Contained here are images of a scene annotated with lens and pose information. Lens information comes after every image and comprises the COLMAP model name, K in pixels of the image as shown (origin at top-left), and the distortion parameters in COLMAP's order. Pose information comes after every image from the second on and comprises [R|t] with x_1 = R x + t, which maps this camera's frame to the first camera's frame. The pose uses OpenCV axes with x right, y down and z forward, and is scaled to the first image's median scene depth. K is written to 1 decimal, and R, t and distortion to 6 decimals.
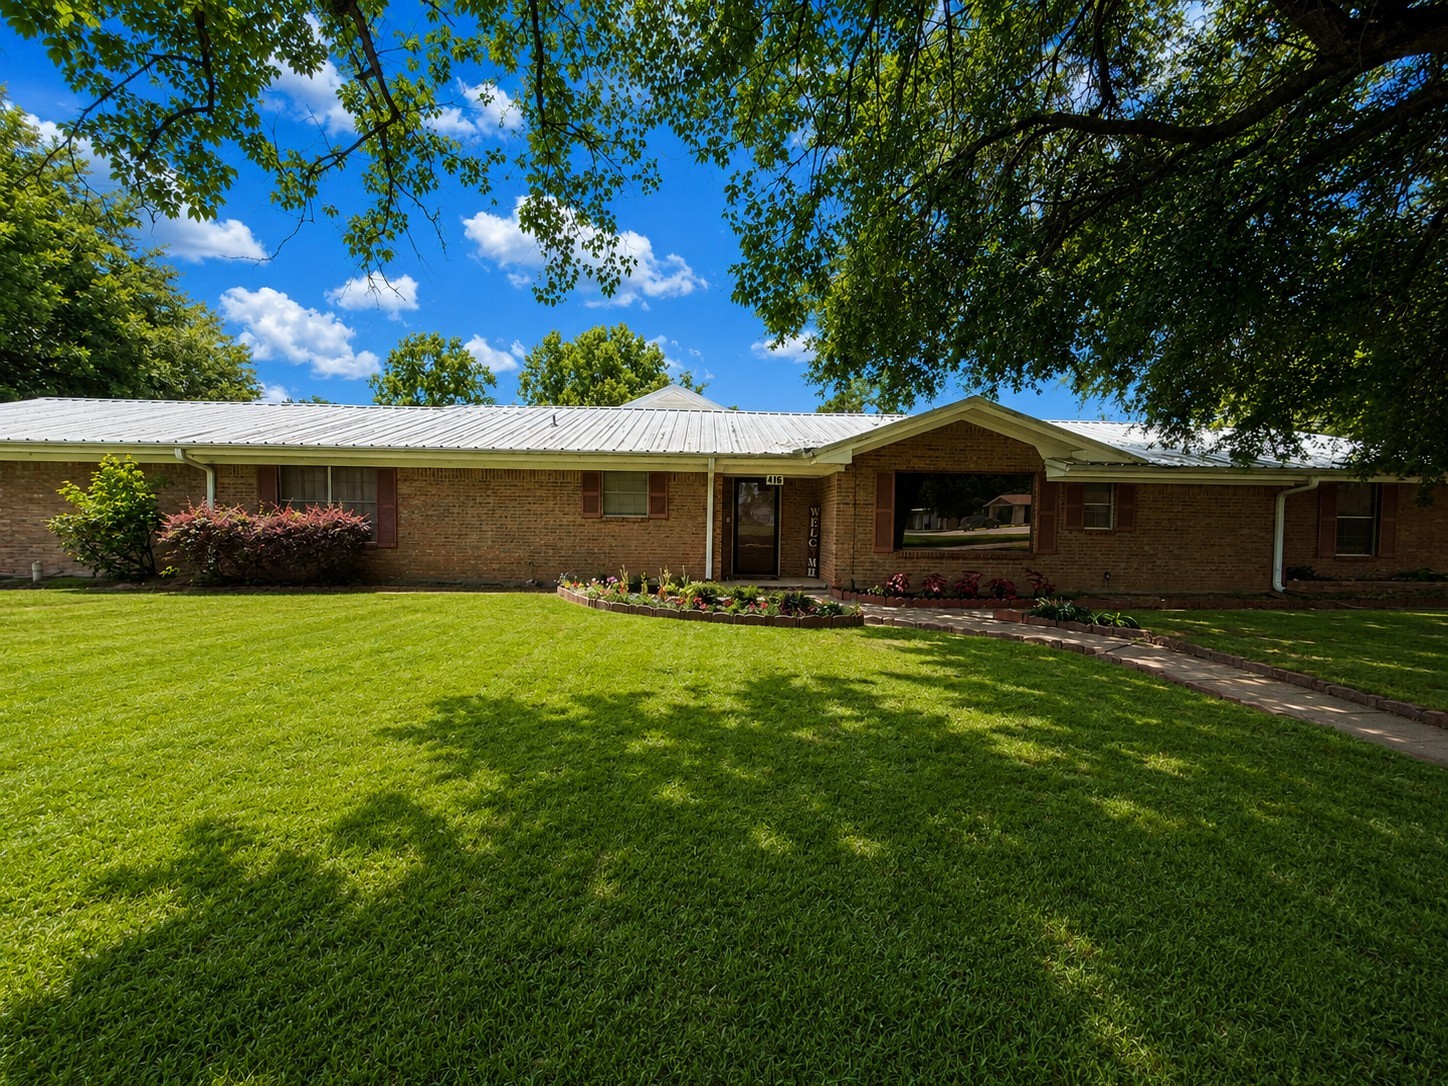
lens RADIAL K [[589.5, 0, 723.6], [0, 589.5, 527.4], [0, 0, 1]] dist [0.000191, 0.000144]
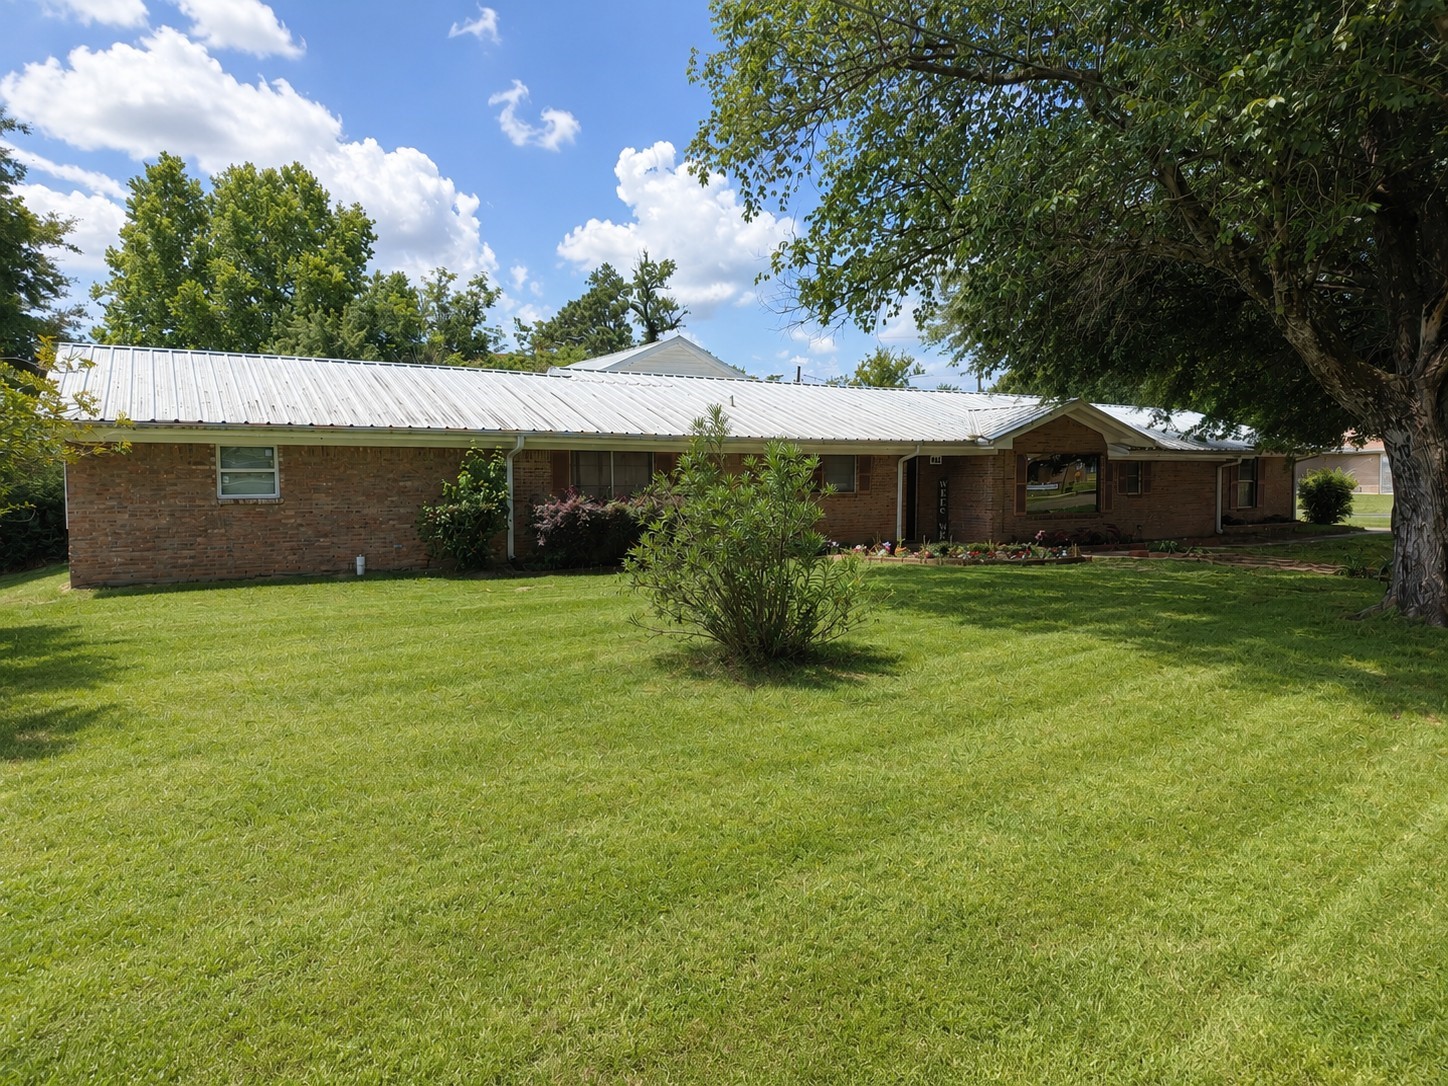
lens RADIAL K [[589.5, 0, 723.6], [0, 589.5, 527.4], [0, 0, 1]] dist [0.000191, 0.000144]
pose [[0.957956, -0.041336, 0.283921, -0.711274], [0.030267, 0.998605, 0.043264, -0.008105], [-0.285313, -0.032852, 0.957871, -0.062426]]
